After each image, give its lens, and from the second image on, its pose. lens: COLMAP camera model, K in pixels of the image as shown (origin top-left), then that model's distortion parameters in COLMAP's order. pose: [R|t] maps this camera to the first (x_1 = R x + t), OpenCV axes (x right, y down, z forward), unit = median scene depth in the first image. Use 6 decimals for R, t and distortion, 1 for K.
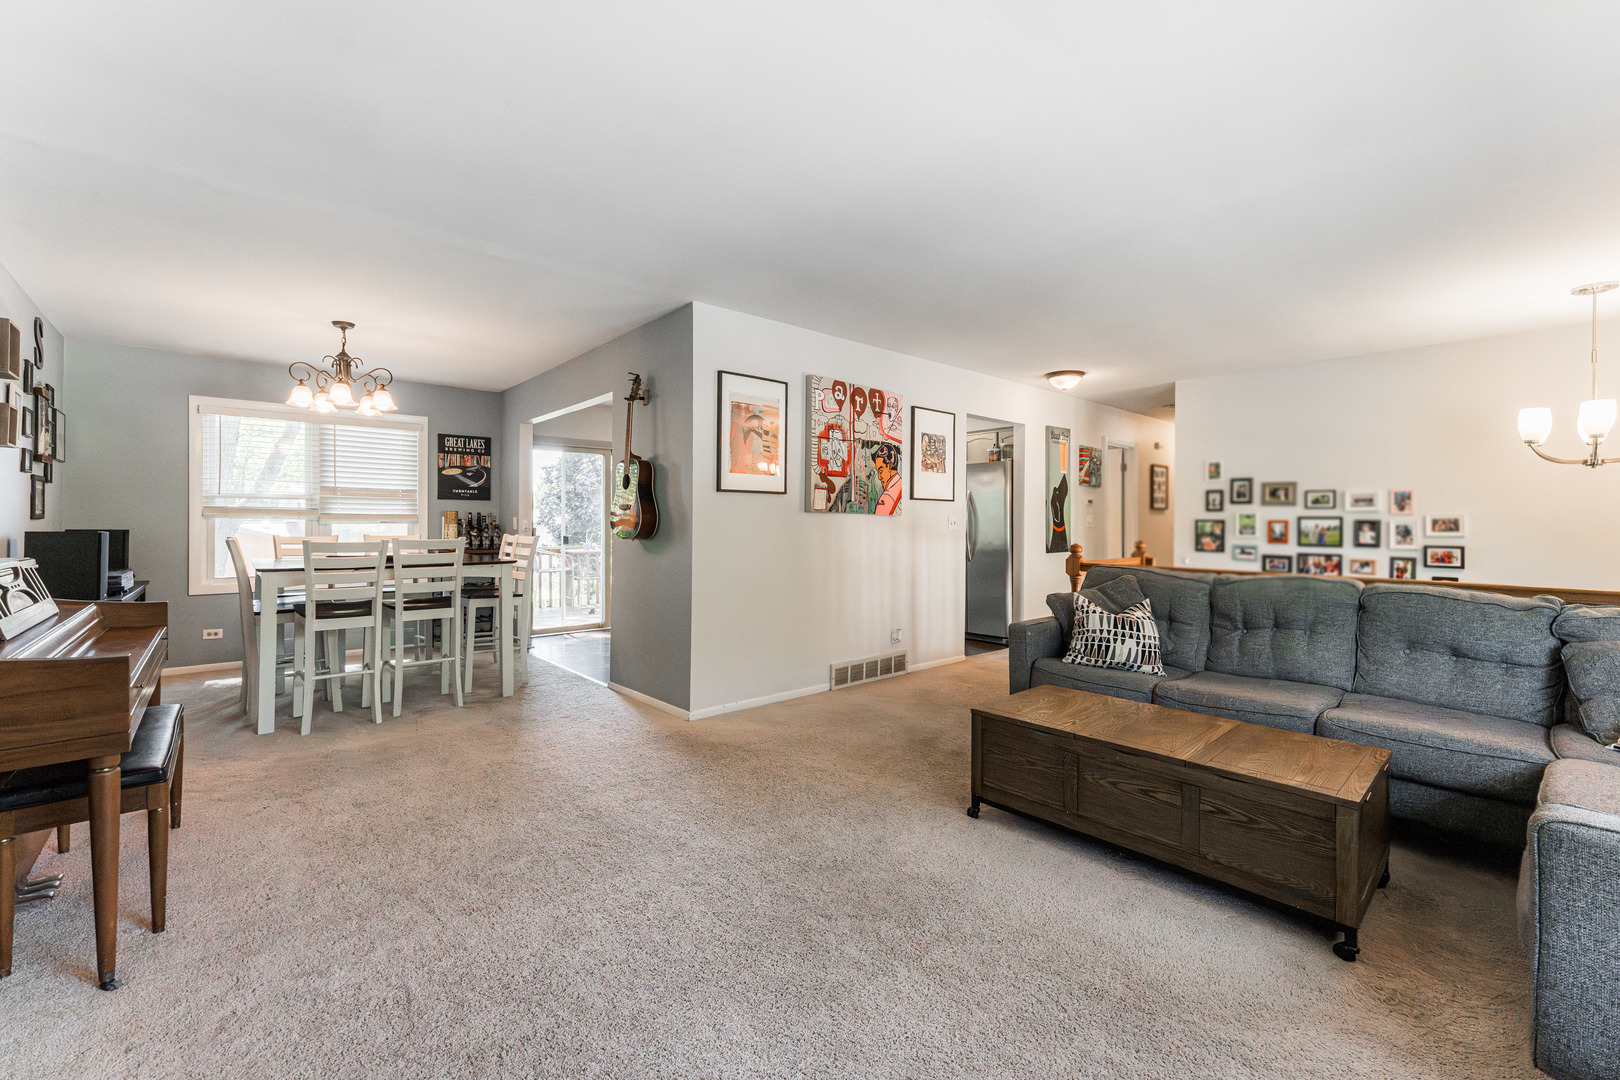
lens RADIAL K [[663.6, 0, 807.0], [0, 663.6, 538.7], [0, 0, 1]] dist [0.001227, 0.000201]
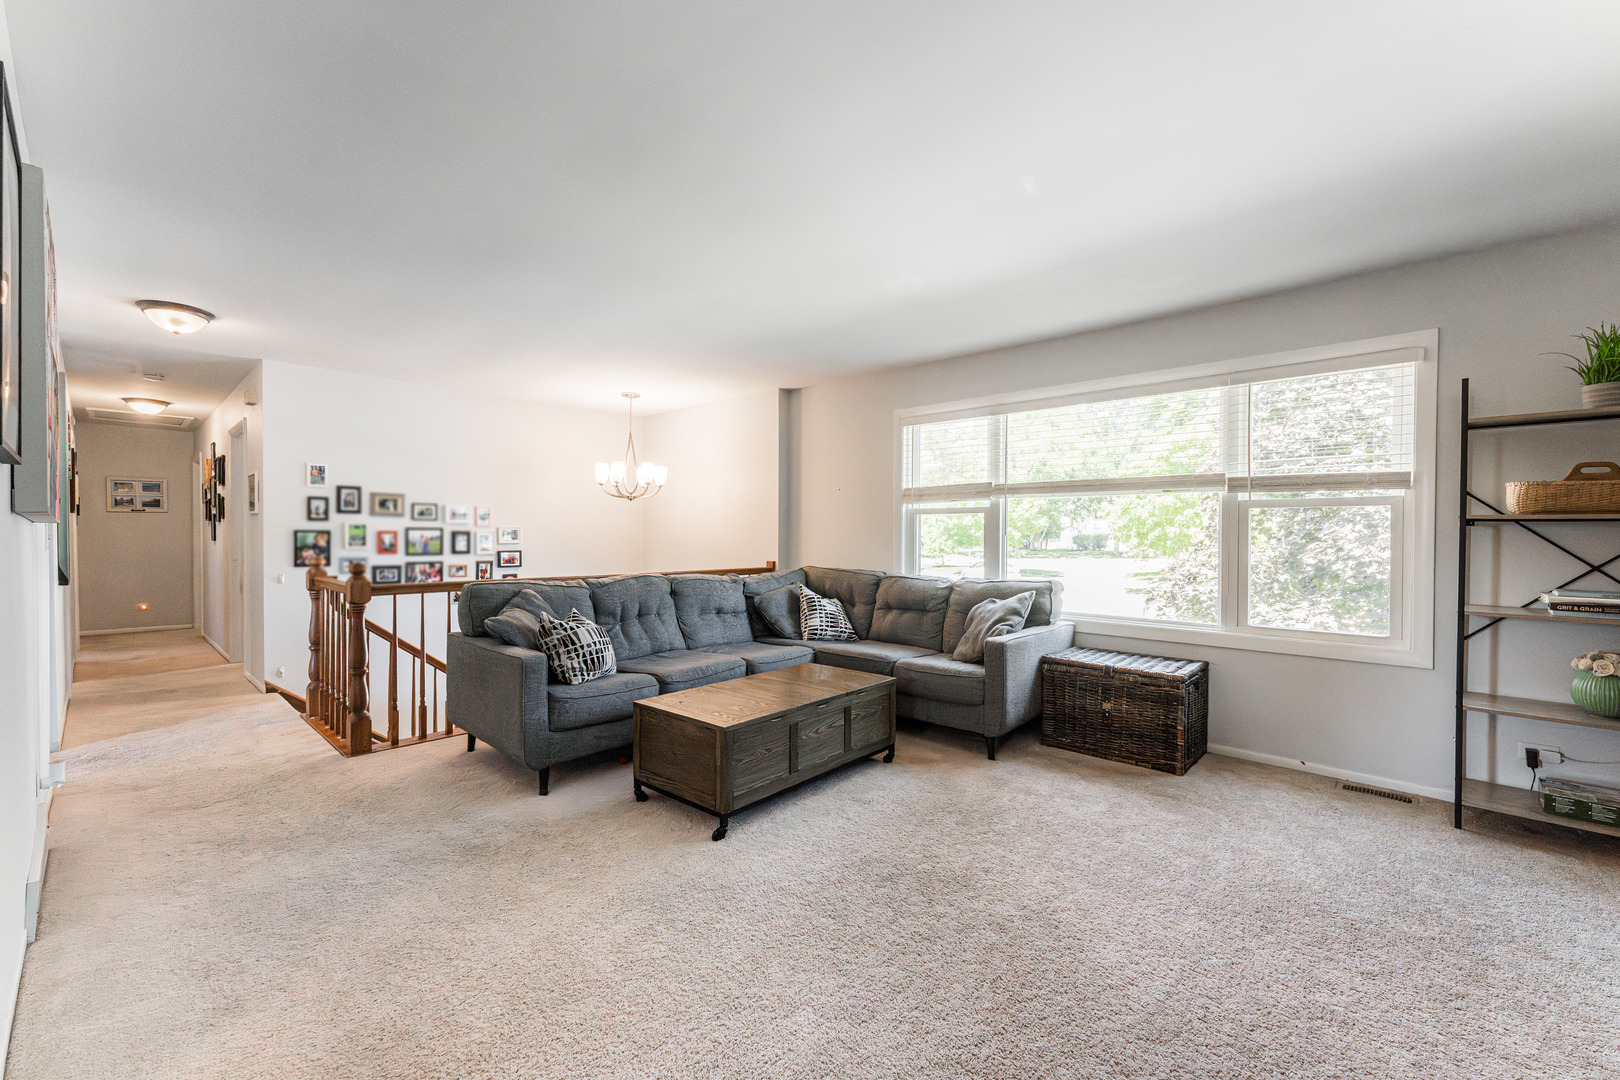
lens RADIAL K [[663.6, 0, 807.0], [0, 663.6, 538.7], [0, 0, 1]] dist [0.001227, 0.000201]
pose [[-0.094926, -0.013236, 0.995396, -0.363598], [0.022580, 0.999626, 0.015446, -0.017548], [-0.995228, 0.023942, -0.094592, 0.474410]]
